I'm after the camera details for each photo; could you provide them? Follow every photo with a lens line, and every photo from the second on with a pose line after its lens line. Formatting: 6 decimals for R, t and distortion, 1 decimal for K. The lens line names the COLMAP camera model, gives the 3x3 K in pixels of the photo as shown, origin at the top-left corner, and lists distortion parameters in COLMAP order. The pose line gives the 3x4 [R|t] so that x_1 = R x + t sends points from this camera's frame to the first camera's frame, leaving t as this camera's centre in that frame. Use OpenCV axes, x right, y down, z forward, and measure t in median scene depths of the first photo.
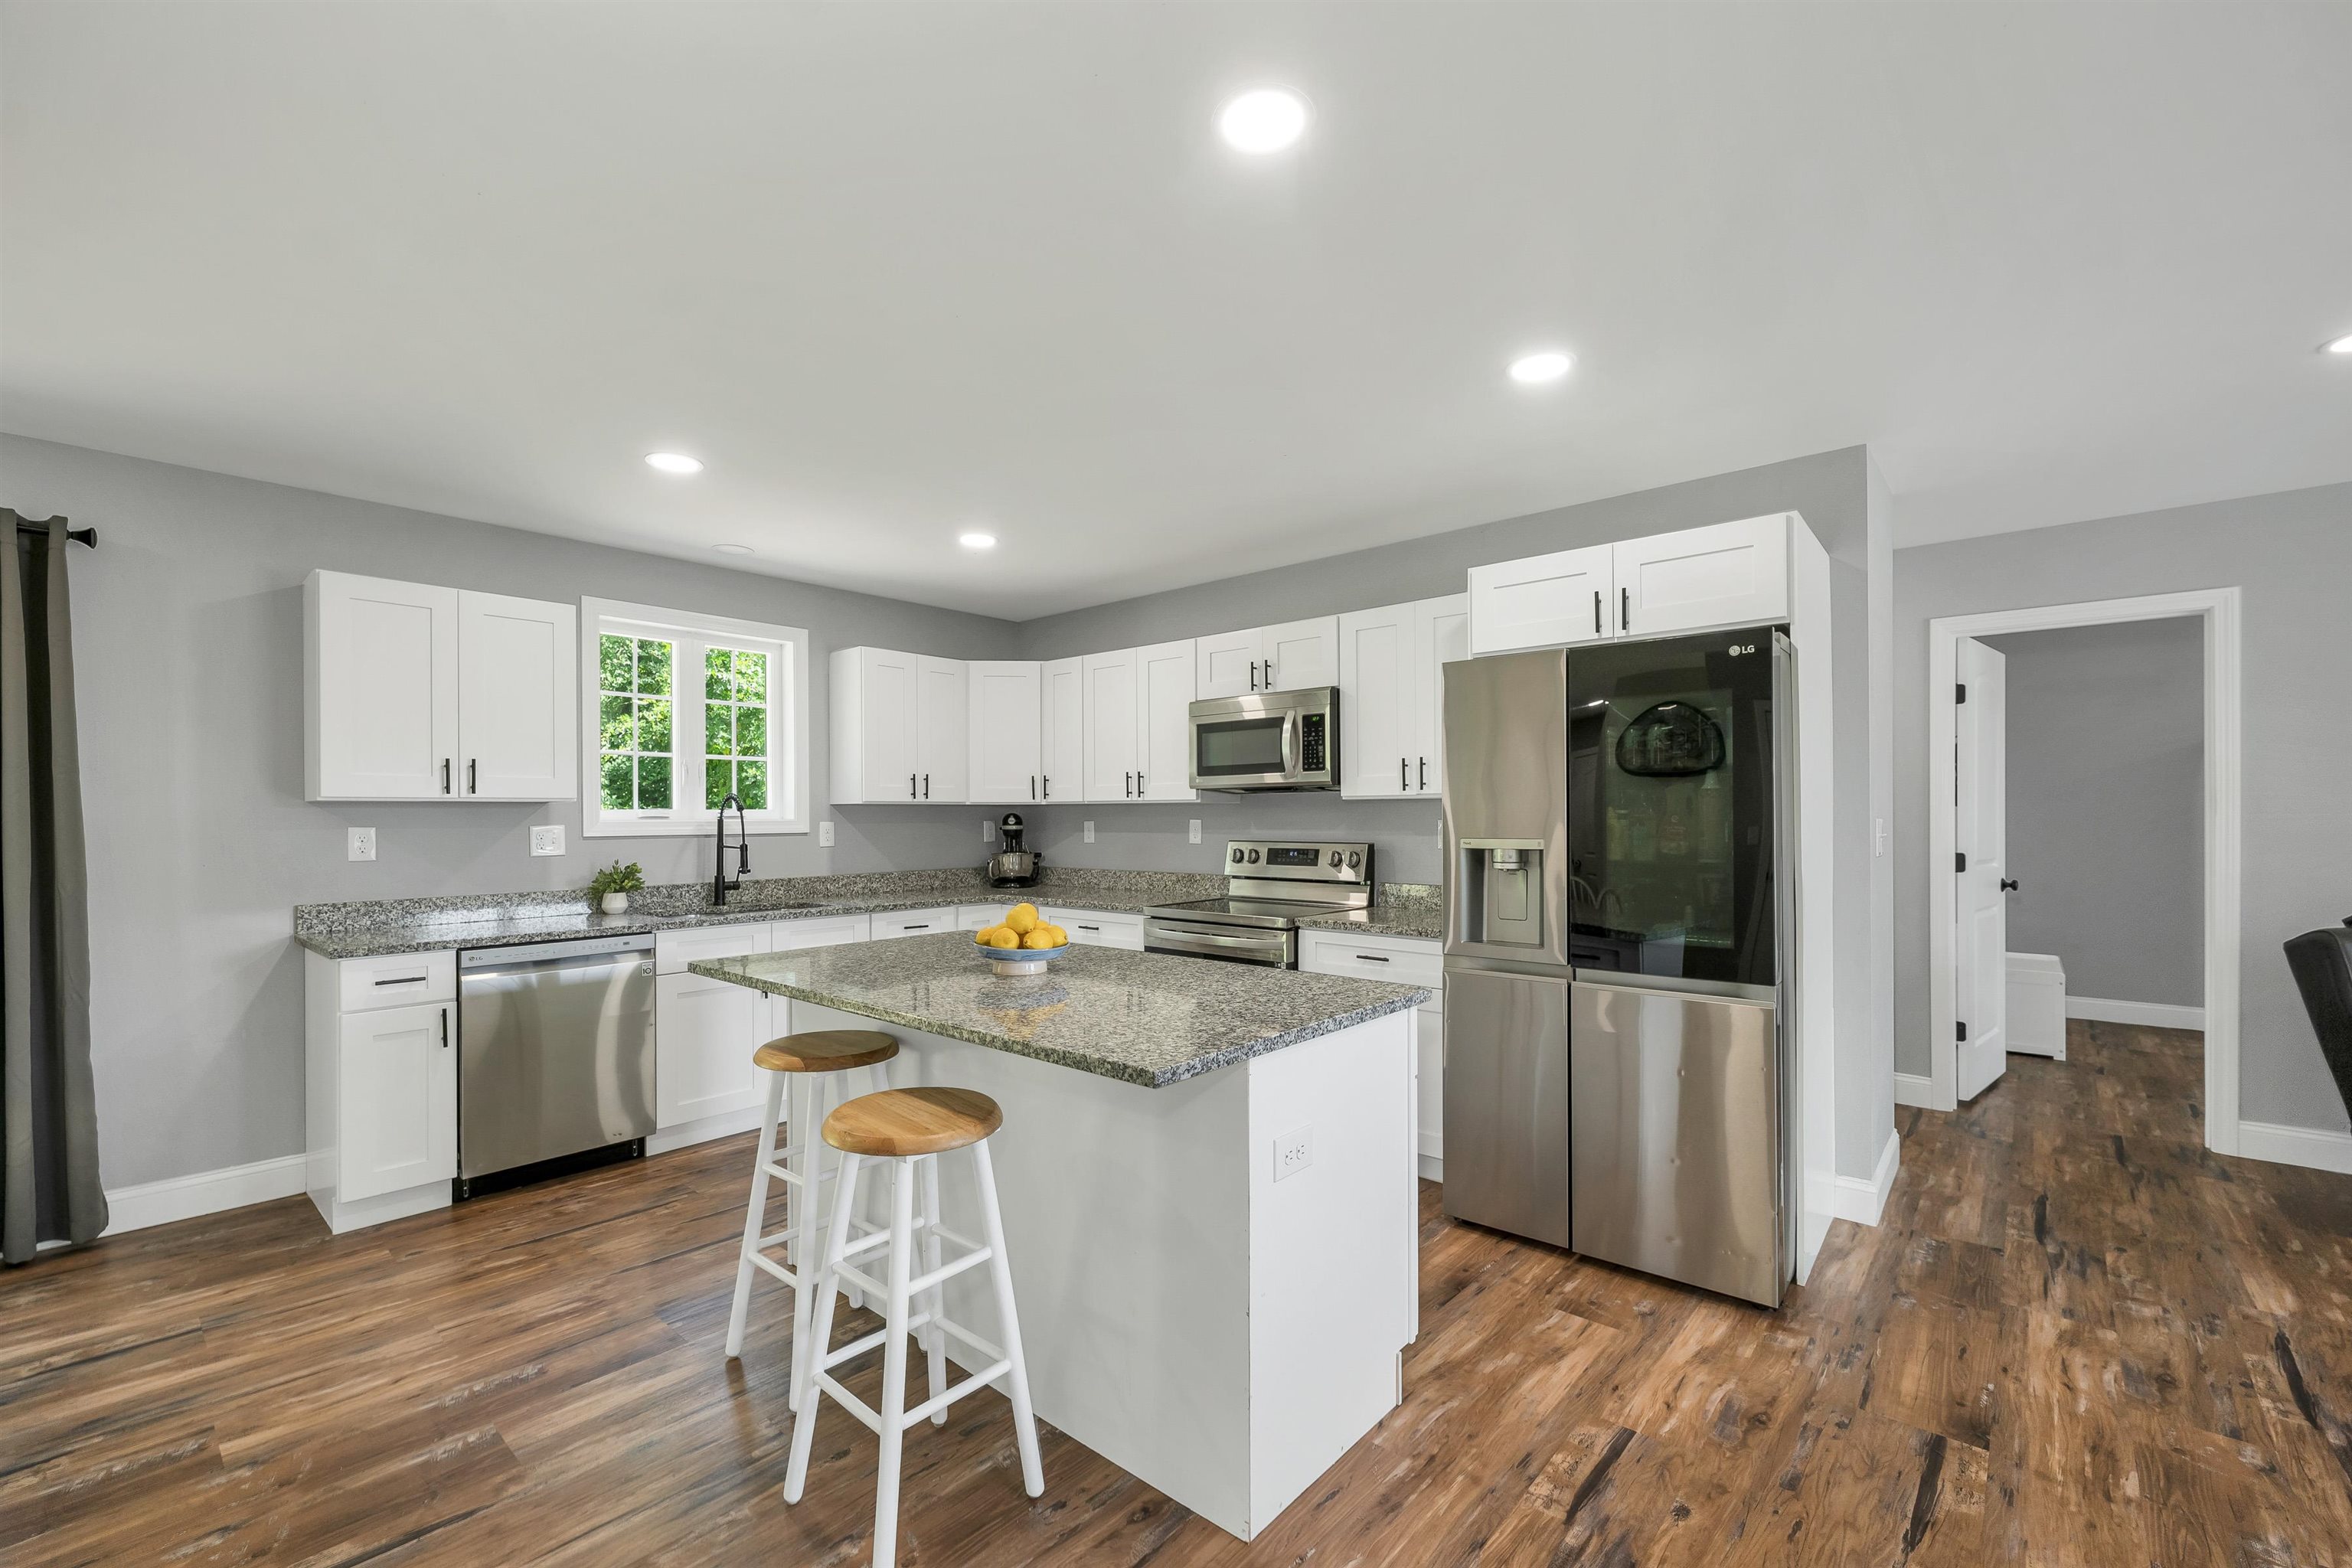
lens RADIAL K [[973.6, 0, 1182.1], [0, 973.6, 815.8], [0, 0, 1]] dist [0.002942, 0.000194]
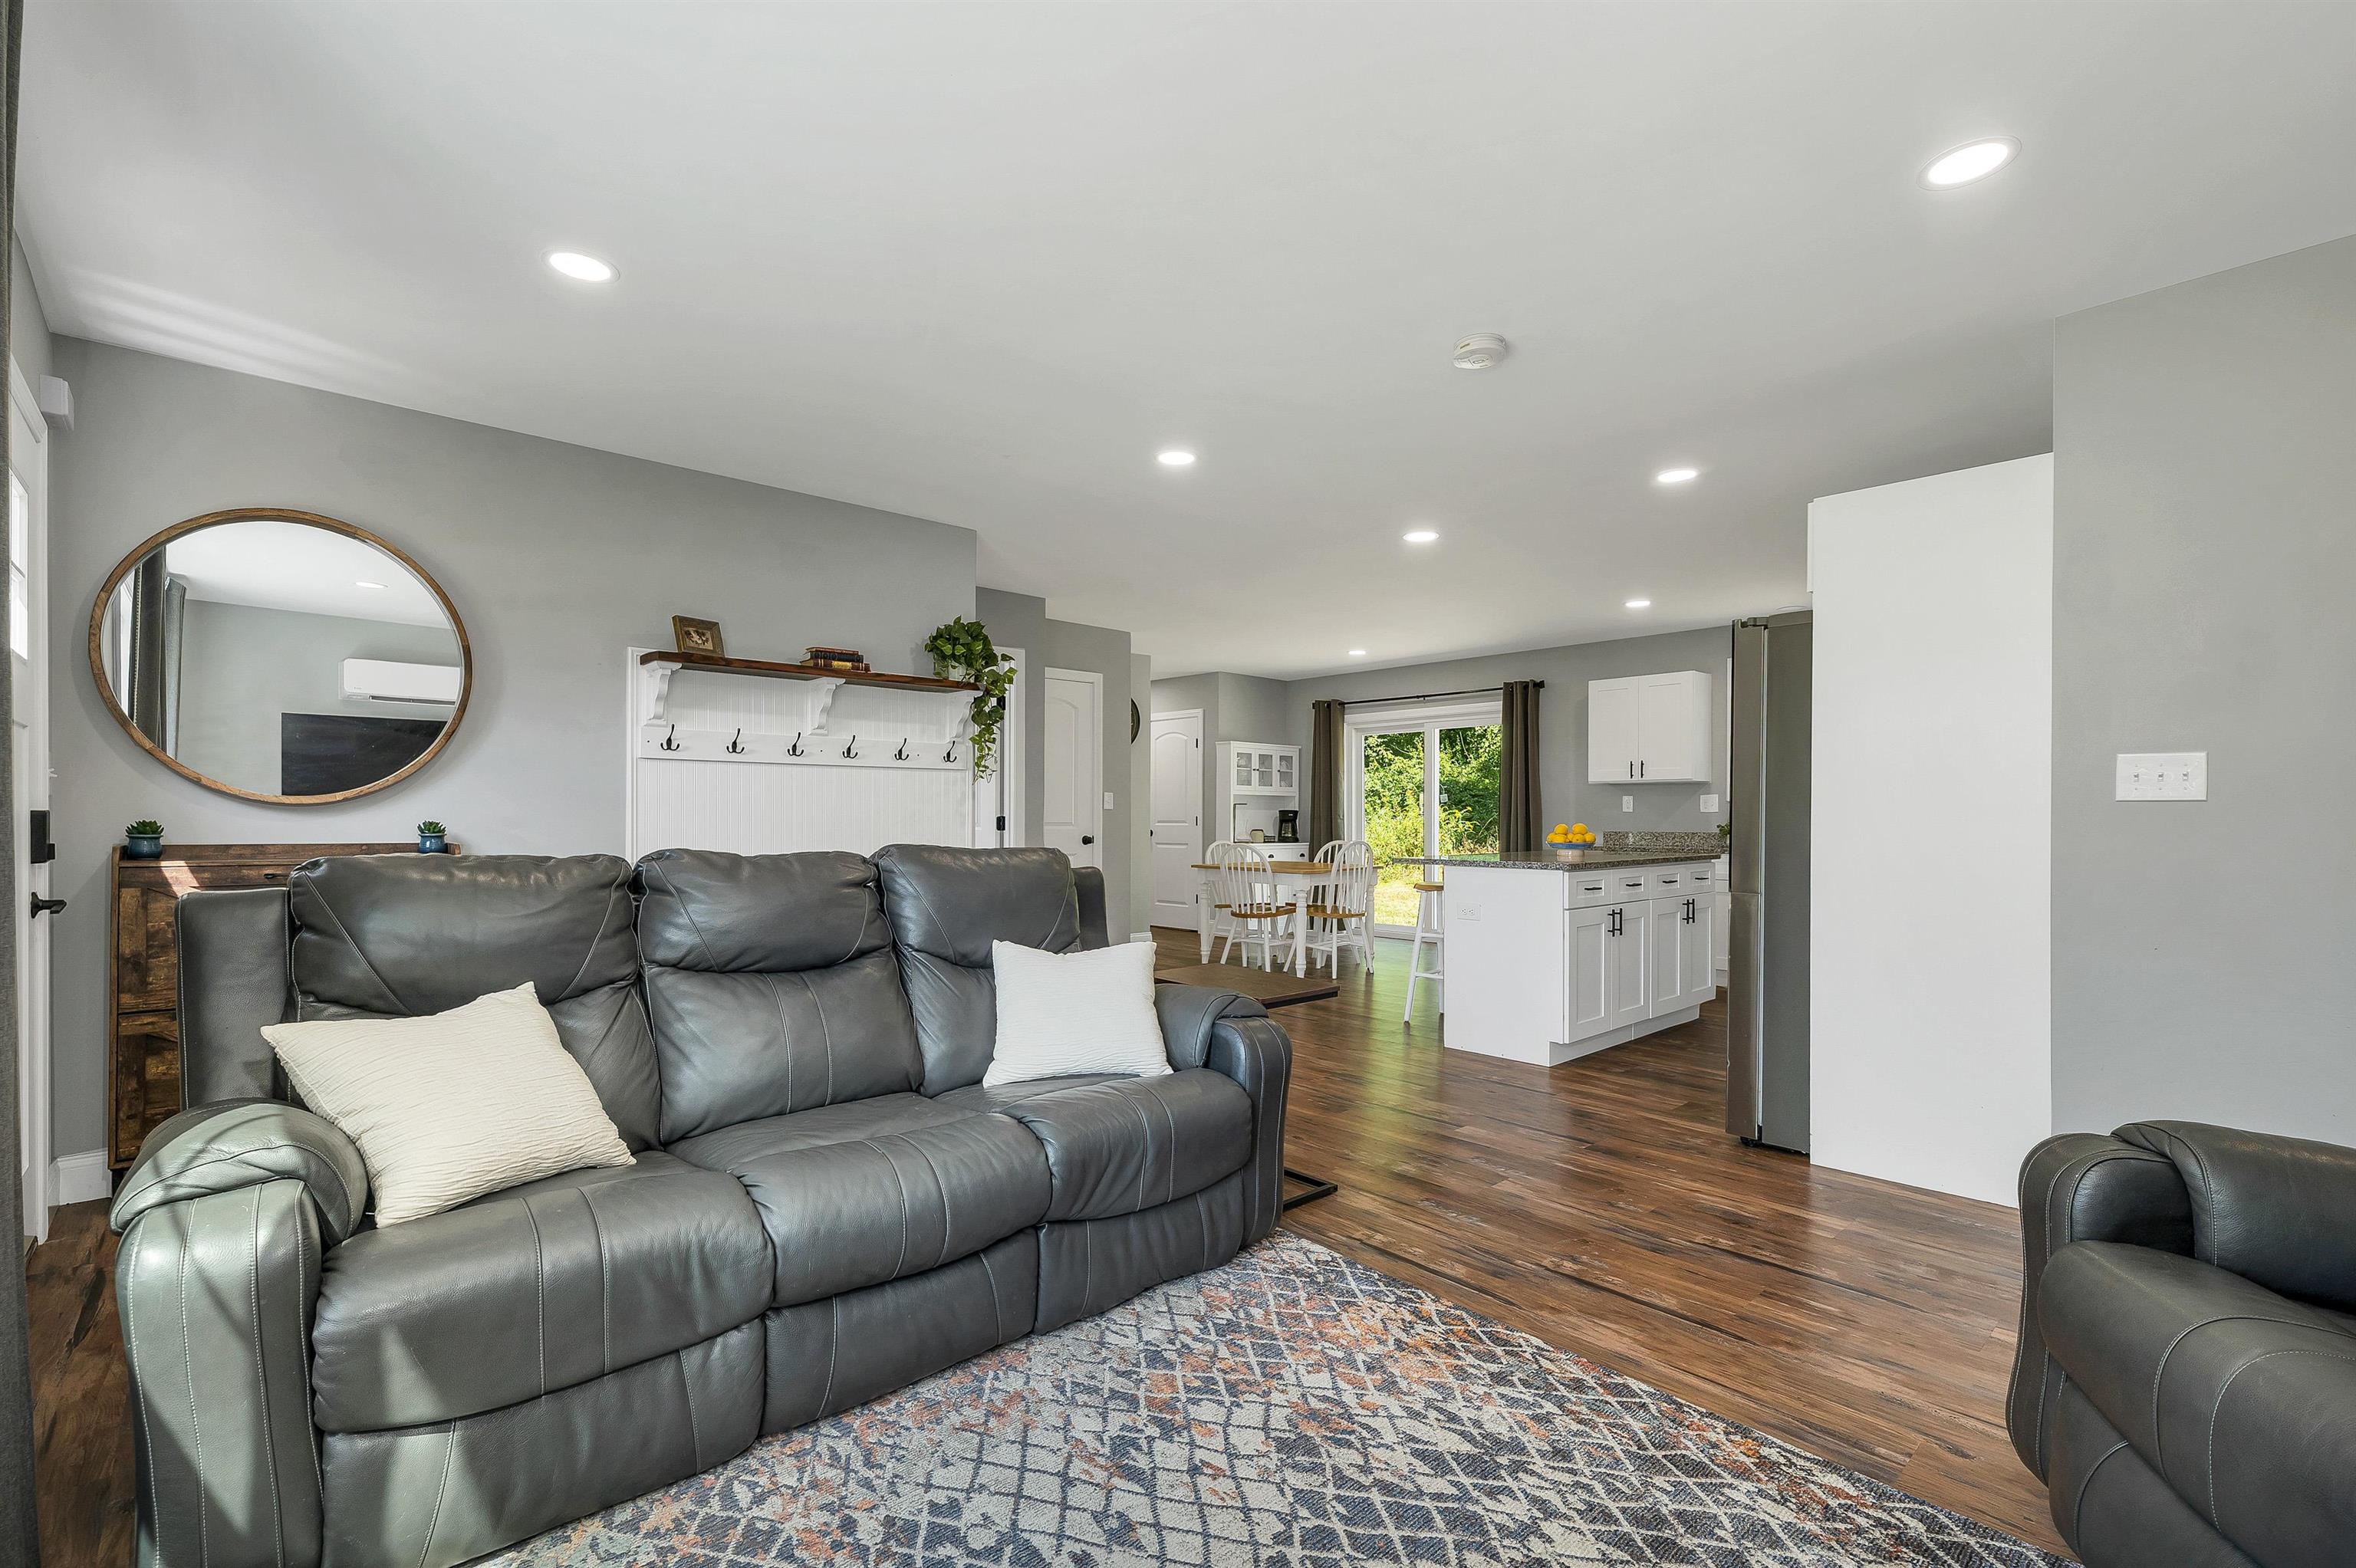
lens RADIAL K [[1048.8, 0, 1187.9], [0, 1048.8, 824.3], [0, 0, 1]] dist [0.001125, 0.000073]
pose [[-0.102363, 0.013474, -0.994656, 1.334343], [-0.003749, 0.999896, 0.013931, 0.040292], [0.994740, 0.005155, -0.102302, 0.257945]]
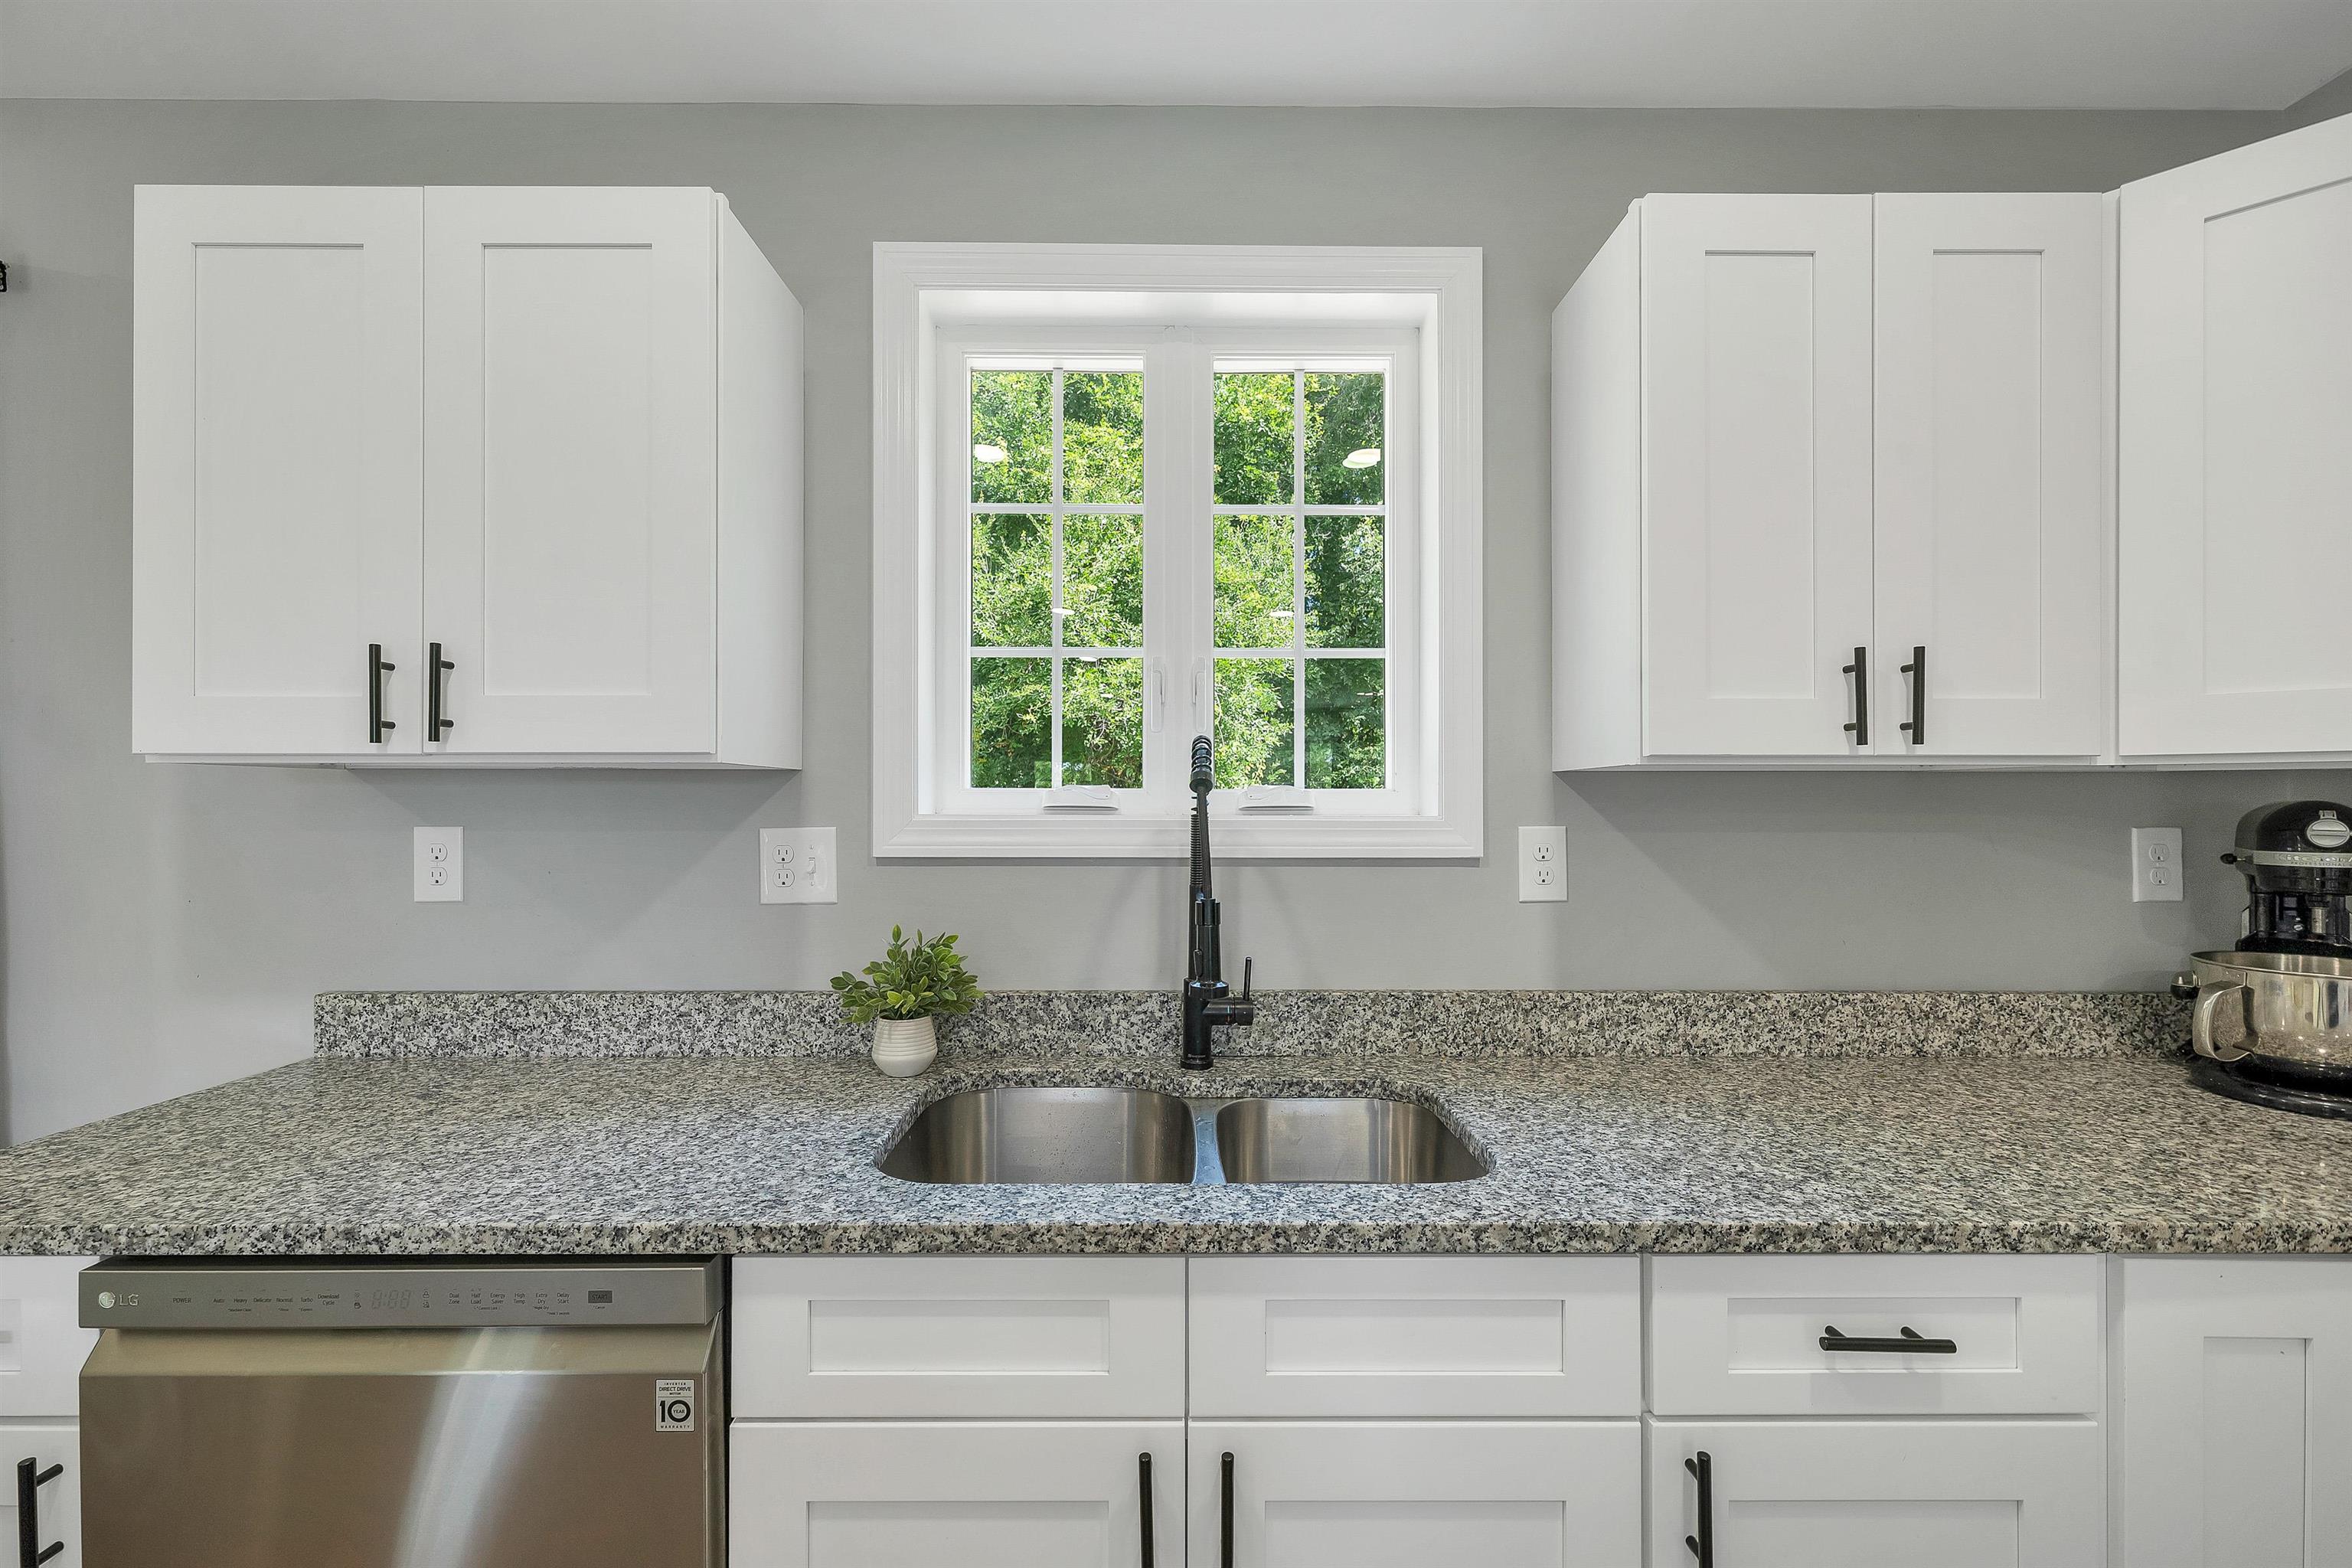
lens RADIAL K [[966.5, 0, 1179.0], [0, 966.5, 797.7], [0, 0, 1]] dist [0.001827, 0.000192]
pose [[0.661371, 0.005567, -0.750038, -0.248924], [-0.004808, 0.999983, 0.003182, -0.003961], [0.750043, 0.001502, 0.661387, 0.855356]]
